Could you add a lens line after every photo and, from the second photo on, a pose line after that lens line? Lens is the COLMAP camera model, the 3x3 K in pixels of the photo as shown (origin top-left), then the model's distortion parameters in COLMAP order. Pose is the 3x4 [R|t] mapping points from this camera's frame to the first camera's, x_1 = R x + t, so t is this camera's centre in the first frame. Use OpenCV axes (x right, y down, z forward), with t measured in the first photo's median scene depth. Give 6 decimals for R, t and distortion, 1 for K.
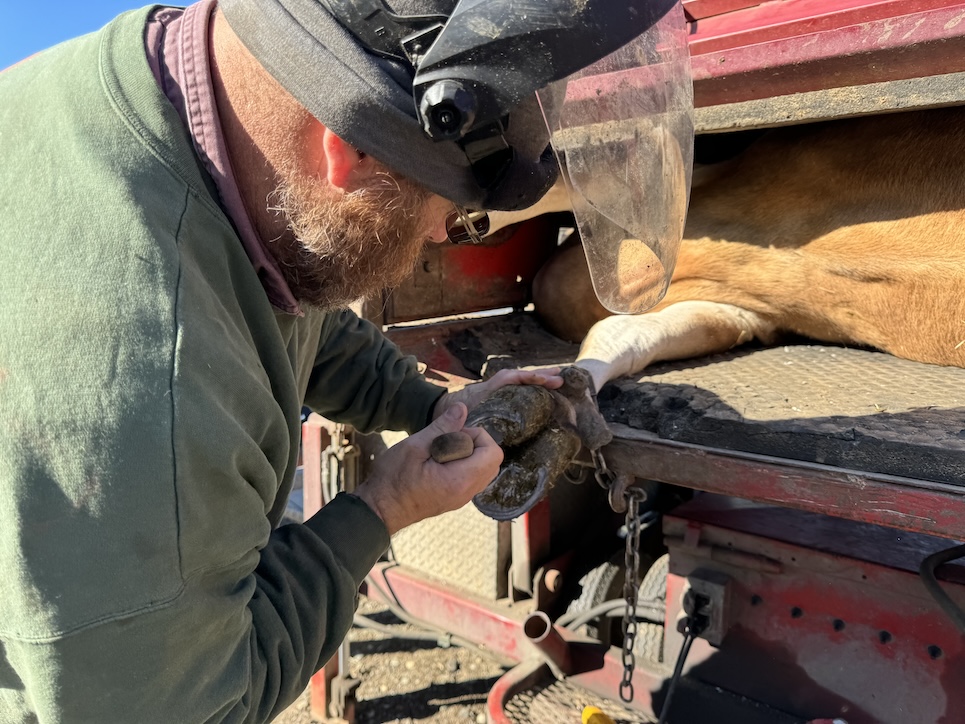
lens RADIAL K [[658.1, 0, 483.9], [0, 658.1, 353.6], [0, 0, 1]] dist [0.025217, -0.014240]
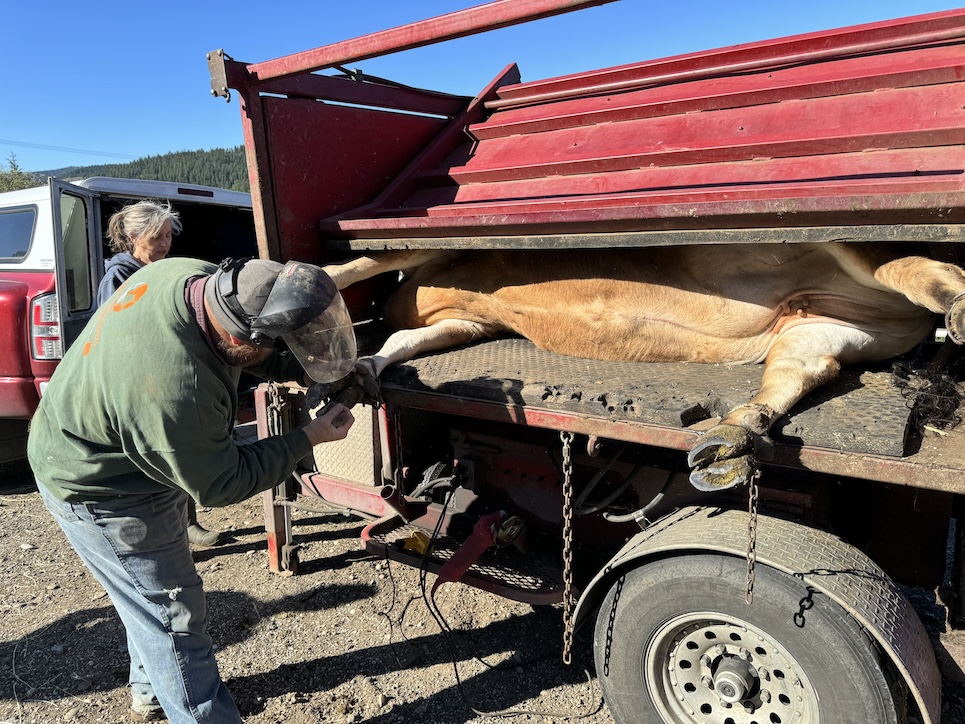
lens RADIAL K [[702.7, 0, 500.7], [0, 702.7, 353.2], [0, 0, 1]] dist [0.089870, -0.000931]
pose [[0.997771, -0.041164, 0.052521, 0.349934], [0.037863, 0.997335, 0.062364, -0.103731], [-0.054948, -0.060236, 0.996671, -1.113999]]
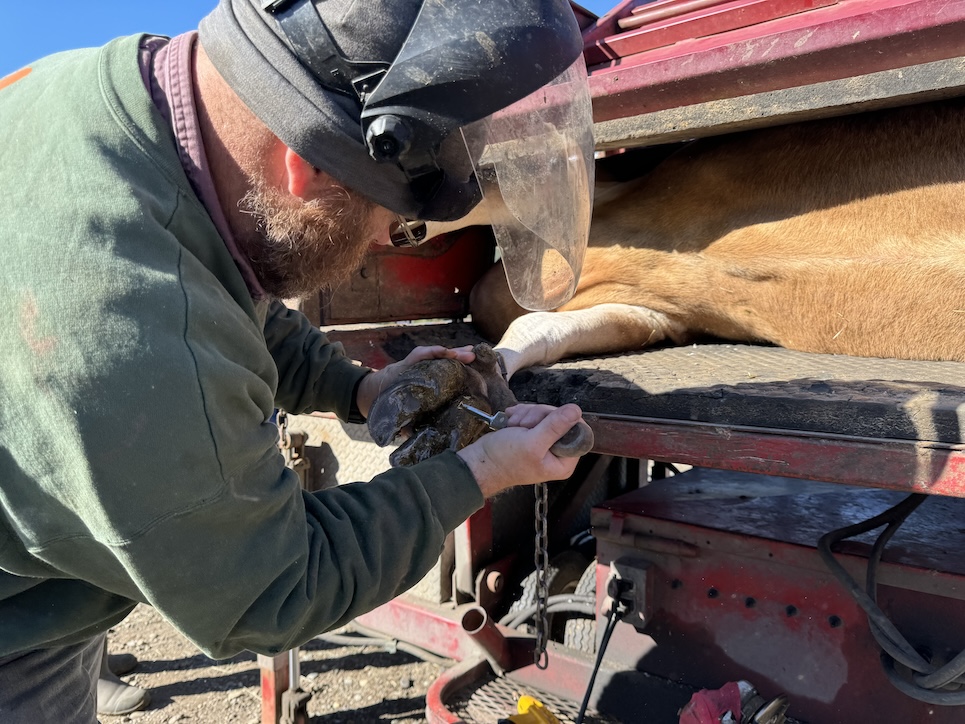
lens RADIAL K [[658.1, 0, 478.4], [0, 658.1, 368.0], [0, 0, 1]] dist [0.025217, -0.014240]
pose [[0.999525, -0.010514, 0.028961, 0.068401], [0.012111, 0.998383, -0.055538, 0.083481], [-0.028330, 0.055862, 0.998036, -0.069416]]
